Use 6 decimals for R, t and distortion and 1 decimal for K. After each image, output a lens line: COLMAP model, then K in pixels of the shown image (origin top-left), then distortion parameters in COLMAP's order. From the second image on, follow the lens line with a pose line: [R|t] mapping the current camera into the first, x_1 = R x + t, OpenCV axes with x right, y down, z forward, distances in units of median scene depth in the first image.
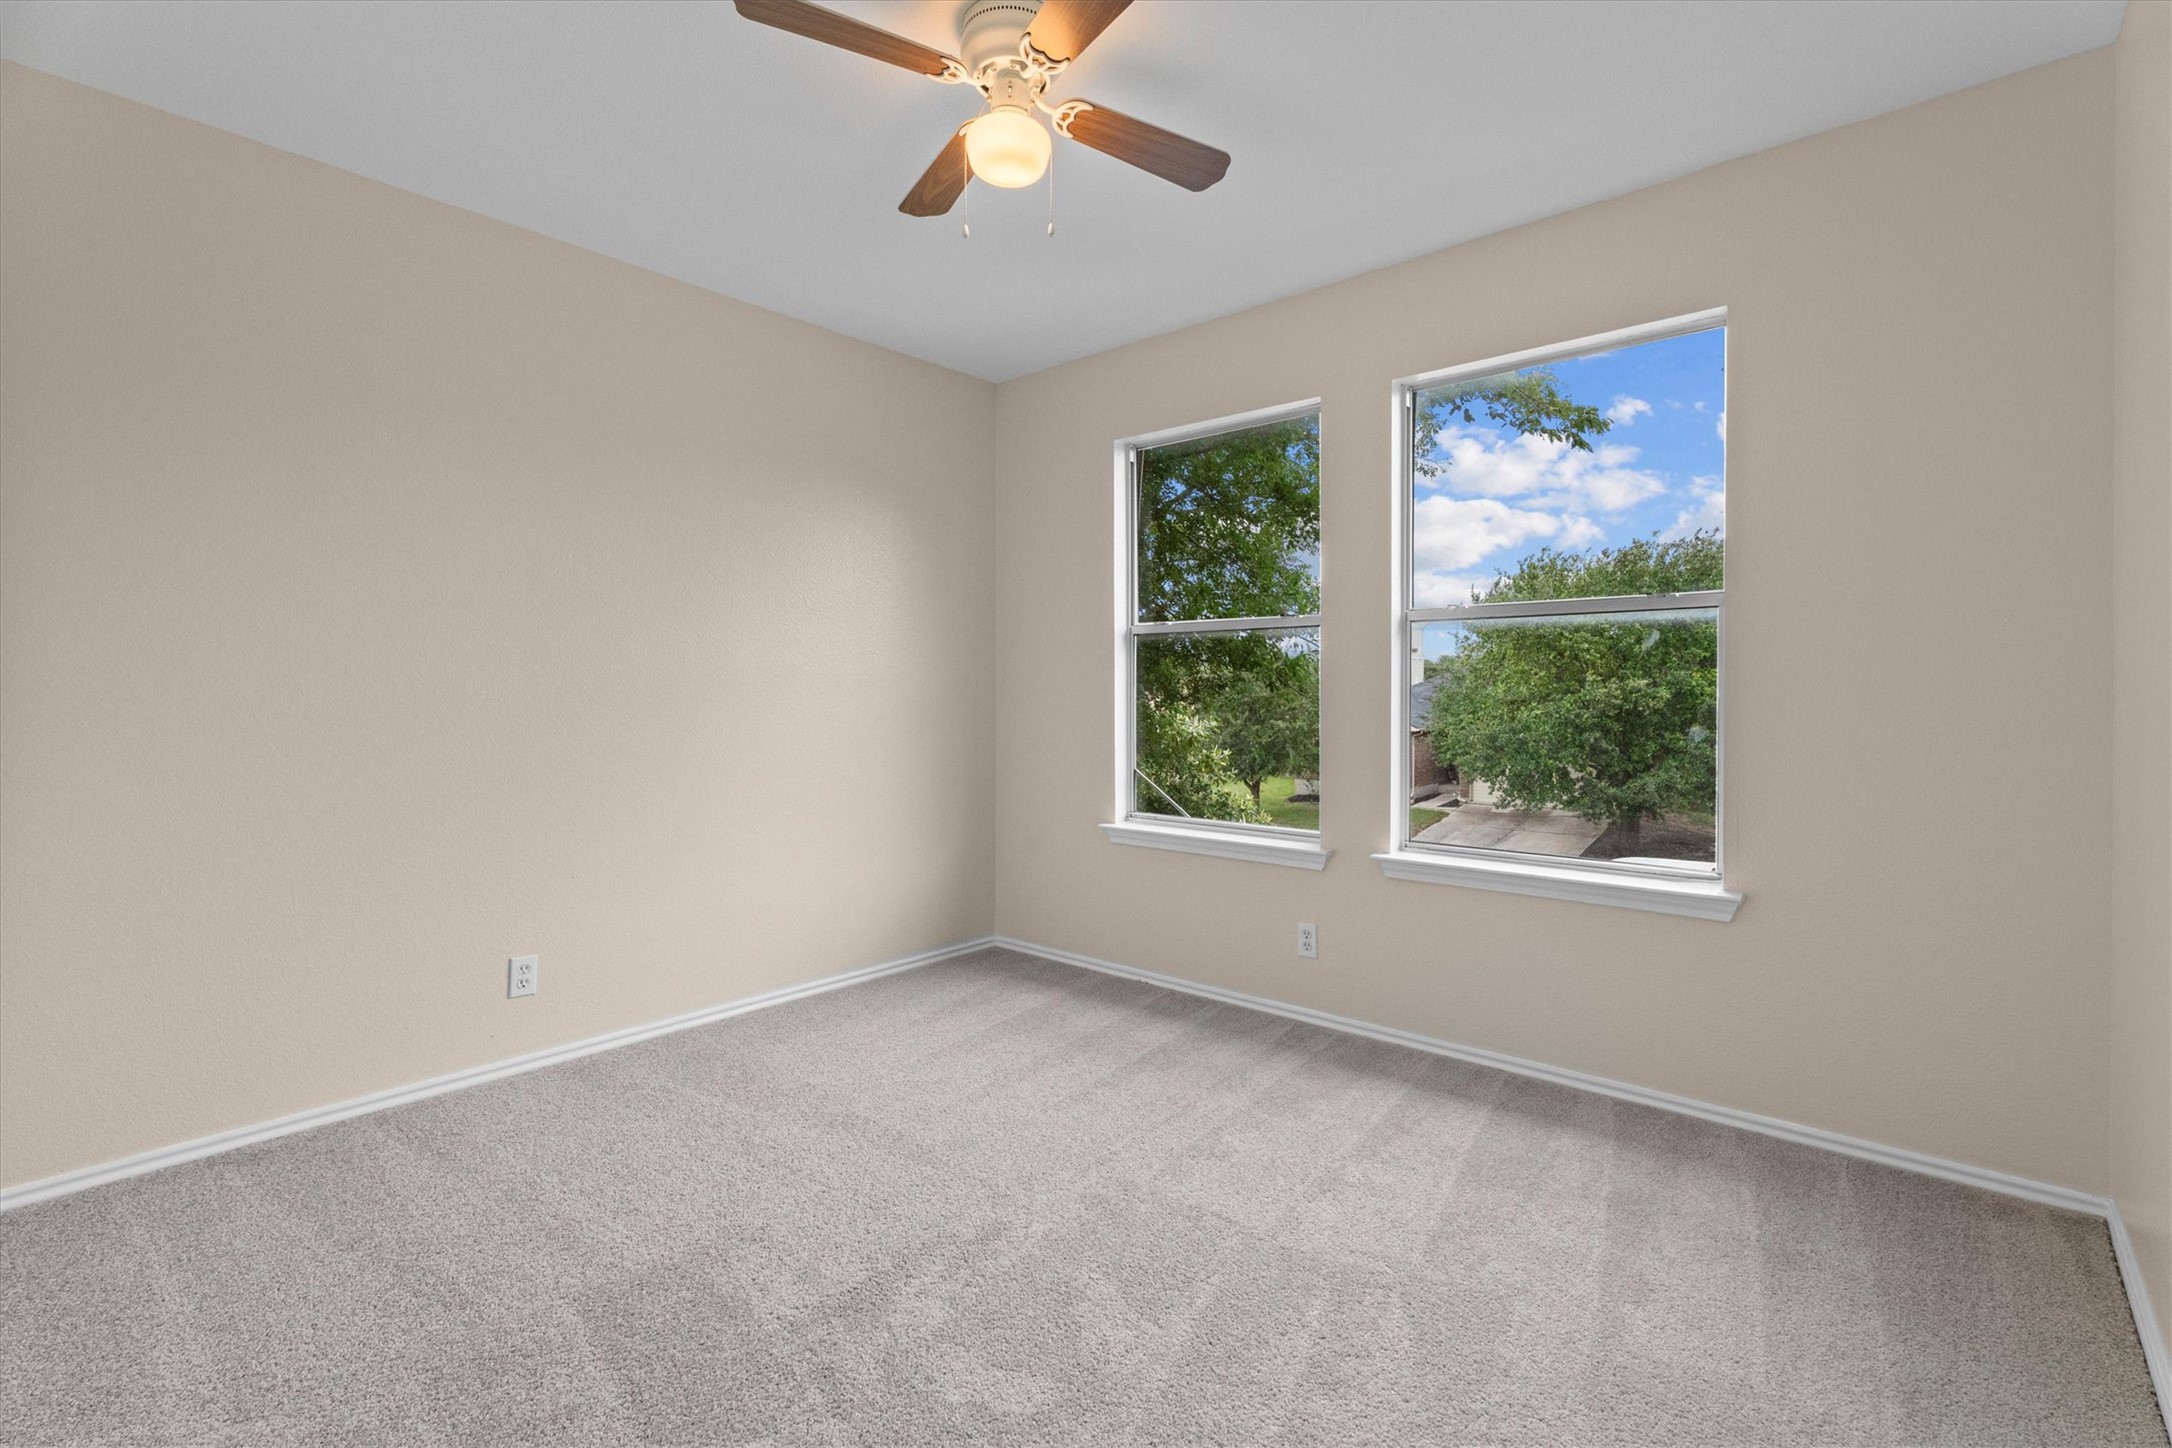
lens RADIAL K [[972.7, 0, 1085.0], [0, 972.7, 706.4], [0, 0, 1]] dist [0.003256, -0.000503]
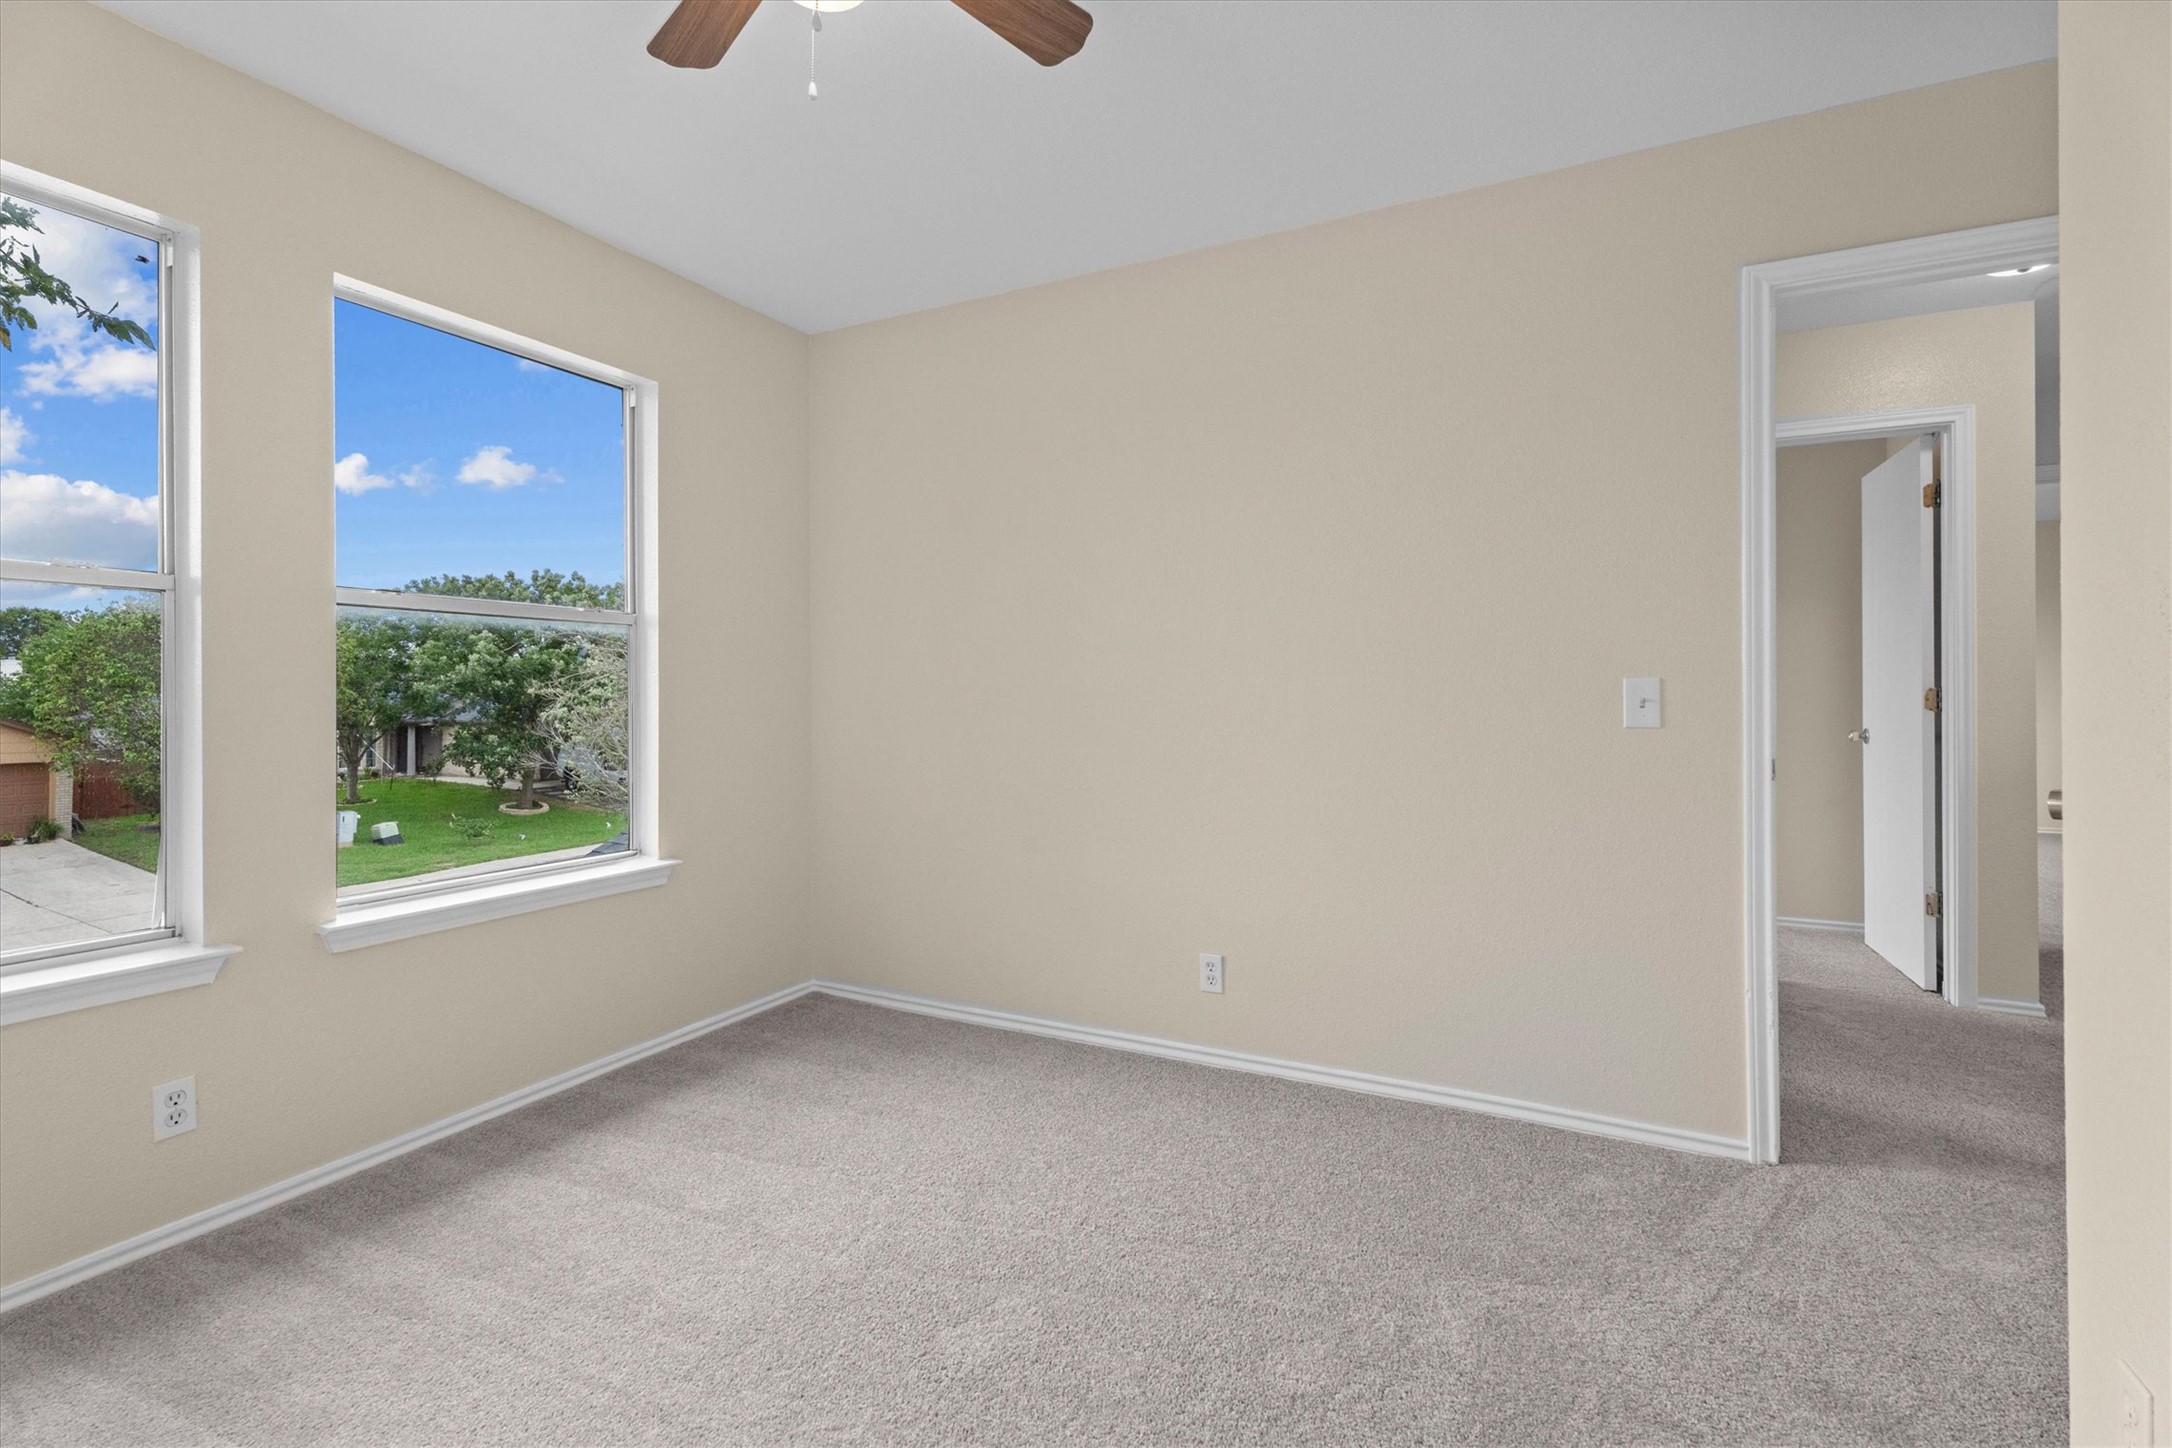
lens RADIAL K [[972.7, 0, 1085.0], [0, 972.7, 706.4], [0, 0, 1]] dist [0.003256, -0.000503]
pose [[-0.264914, -0.011656, 0.964202, -0.618870], [0.007788, 0.999868, 0.014227, -0.017130], [-0.964241, 0.011278, -0.264788, 0.751455]]
